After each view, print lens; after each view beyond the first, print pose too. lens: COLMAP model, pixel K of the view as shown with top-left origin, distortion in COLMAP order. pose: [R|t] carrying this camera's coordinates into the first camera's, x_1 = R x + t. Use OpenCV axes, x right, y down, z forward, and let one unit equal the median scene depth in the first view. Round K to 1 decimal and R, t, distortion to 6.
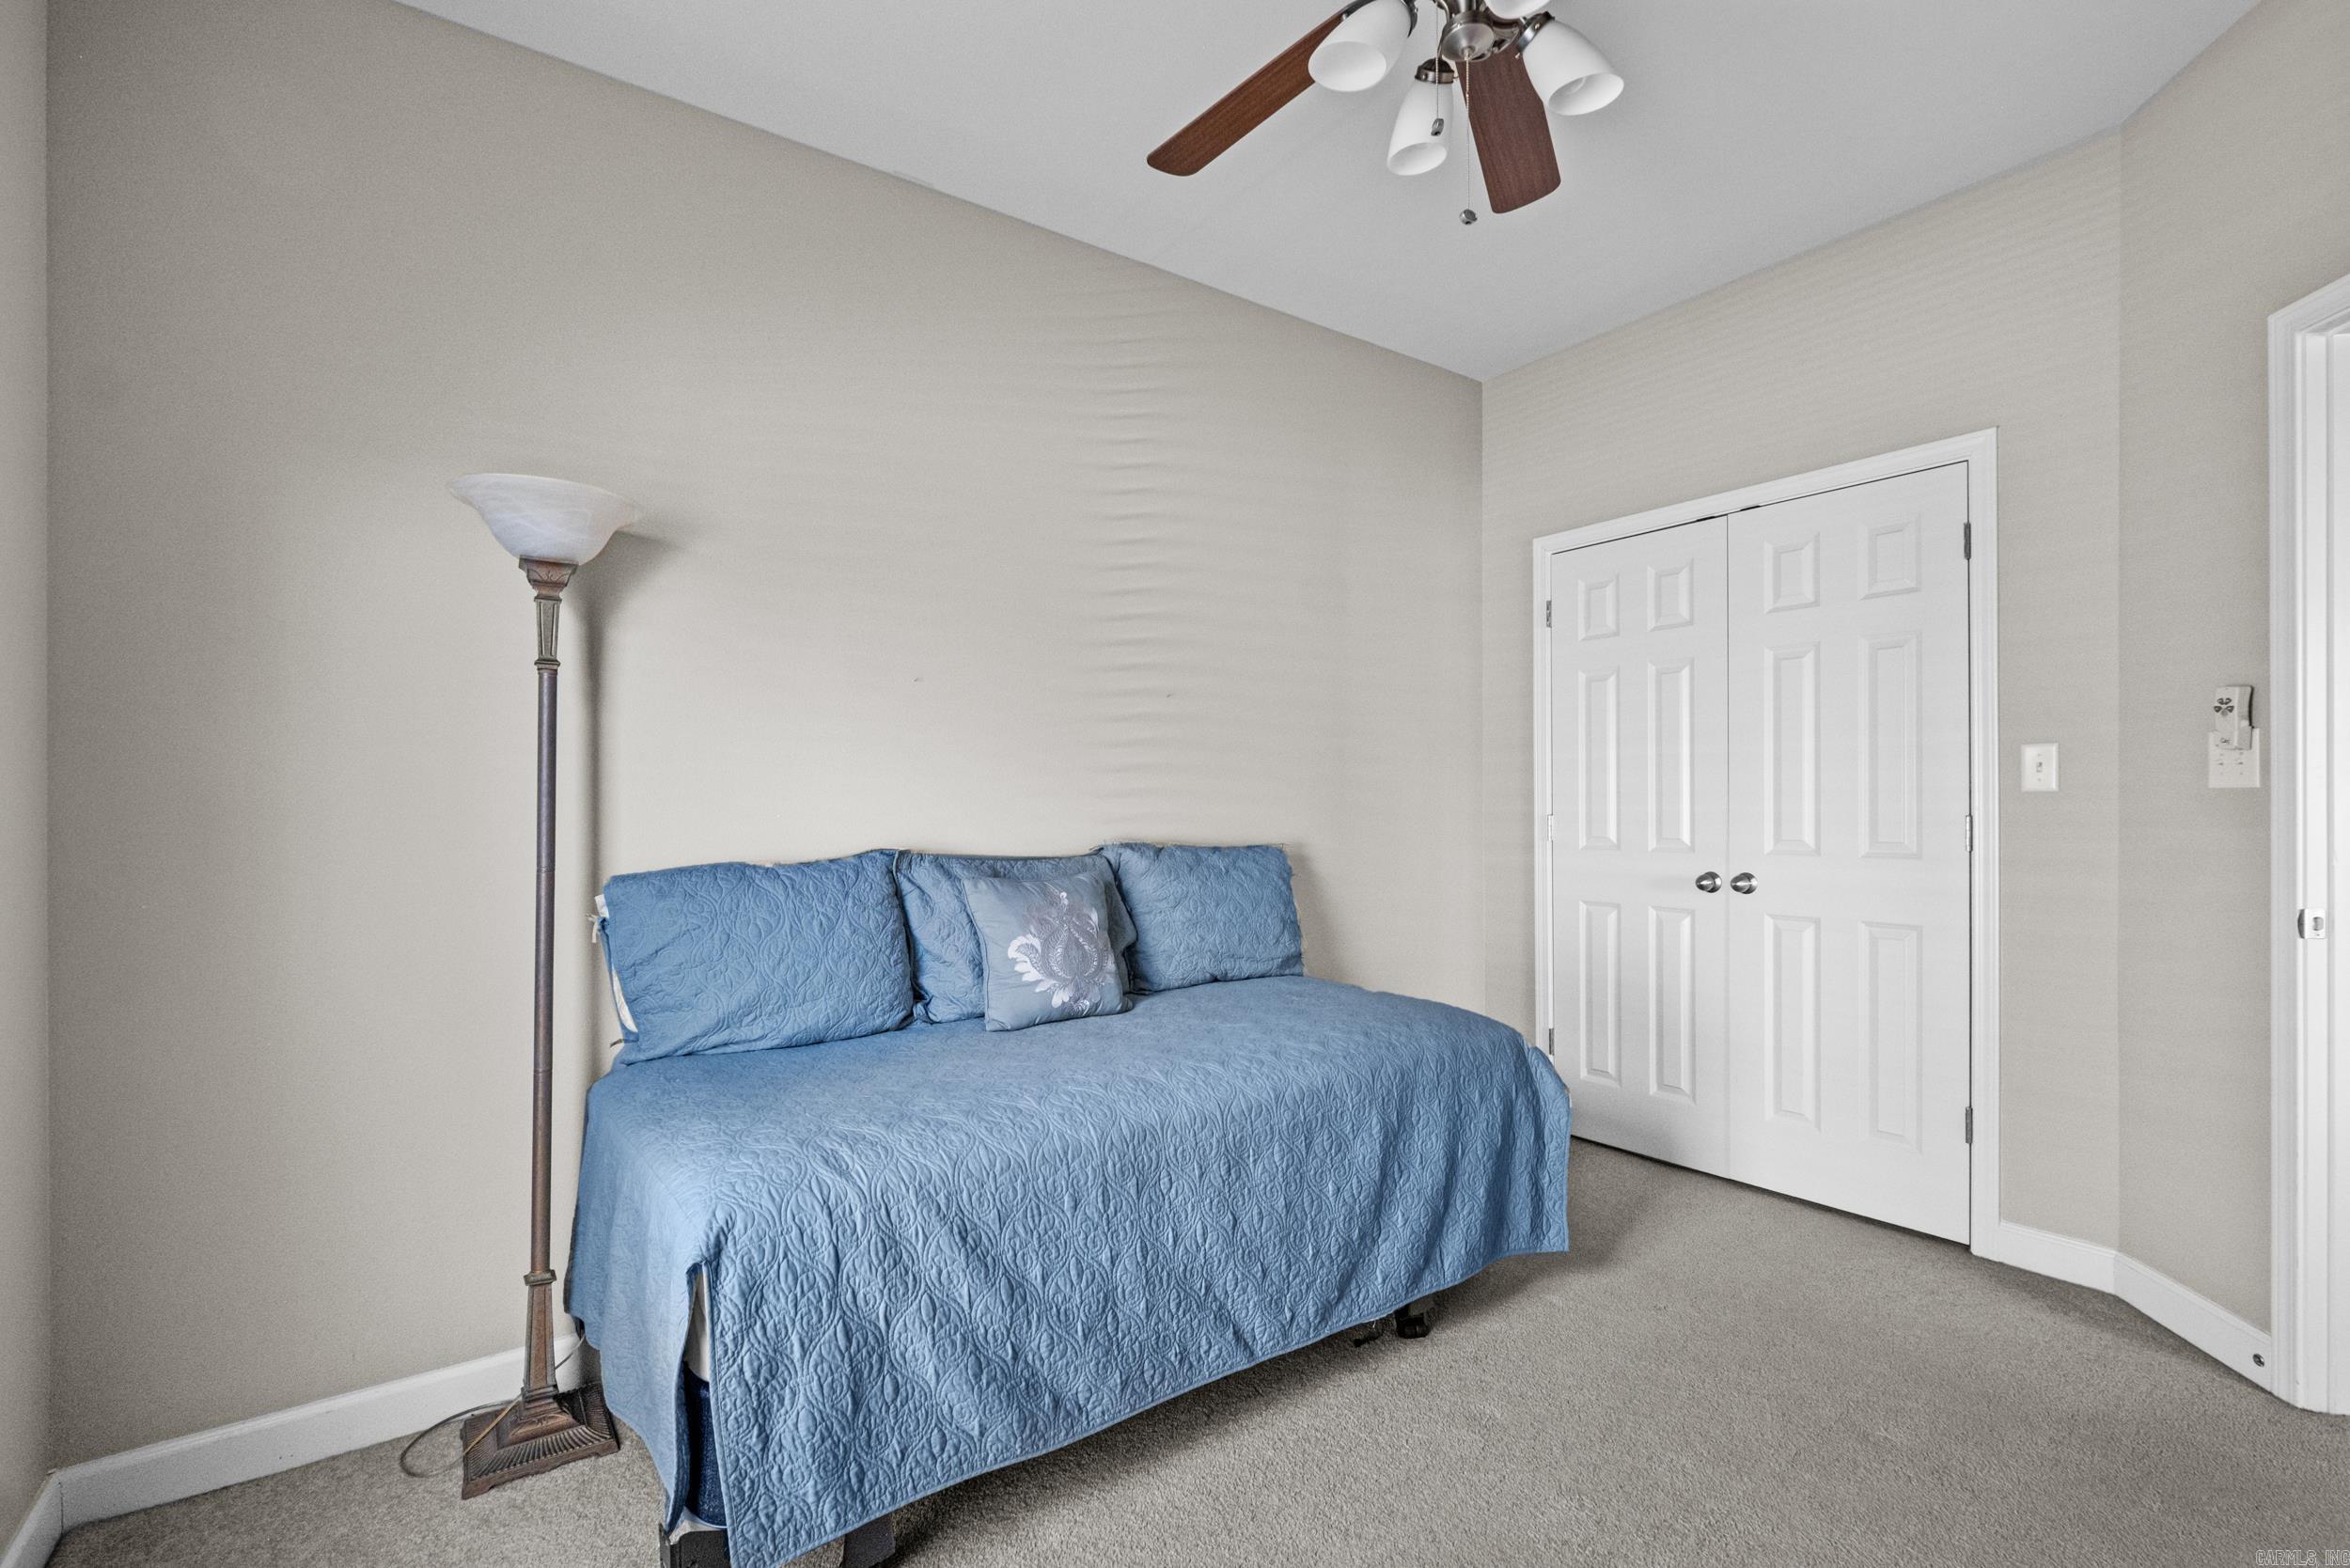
lens RADIAL K [[1043.9, 0, 1156.1], [0, 1043.9, 815.5], [0, 0, 1]] dist [-0.004121, -0.000684]
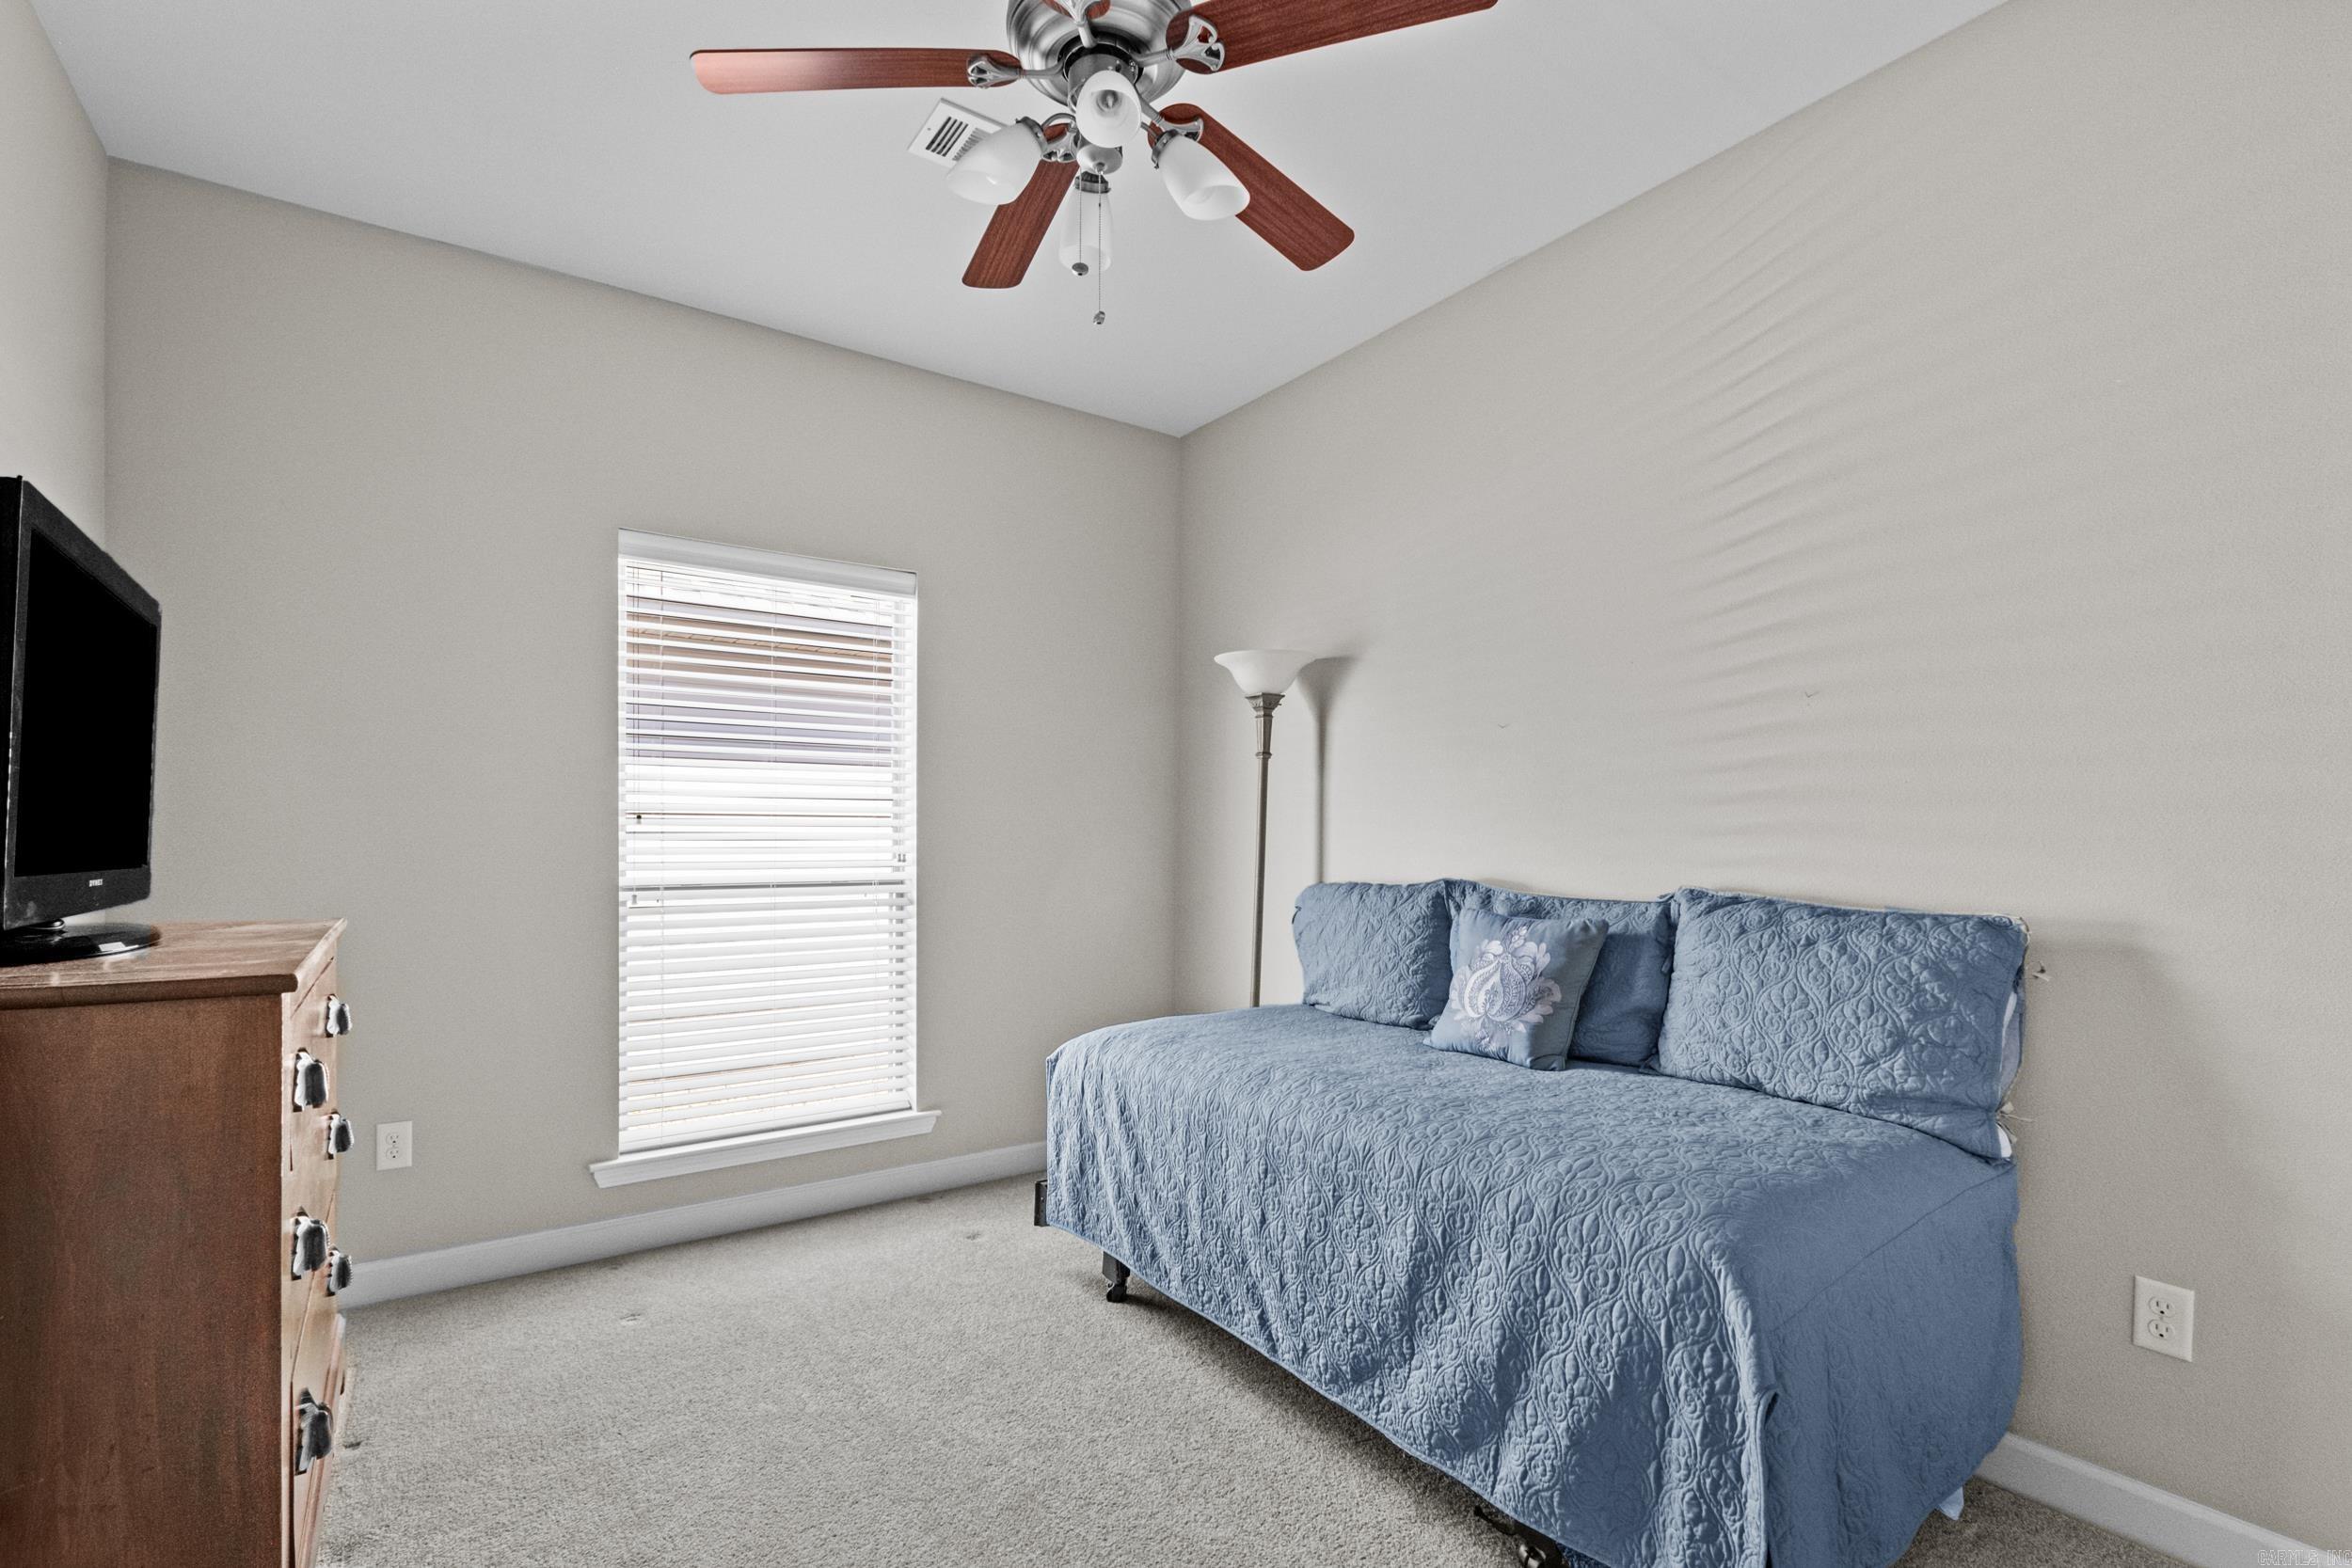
lens RADIAL K [[1044.7, 0, 1157.0], [0, 1044.7, 815.6], [0, 0, 1]] dist [-0.004121, -0.000684]
pose [[-0.019980, -0.009011, -0.999760, 1.132805], [-0.007647, 0.999932, -0.008860, -0.032794], [0.999771, 0.007468, -0.020047, 0.849370]]
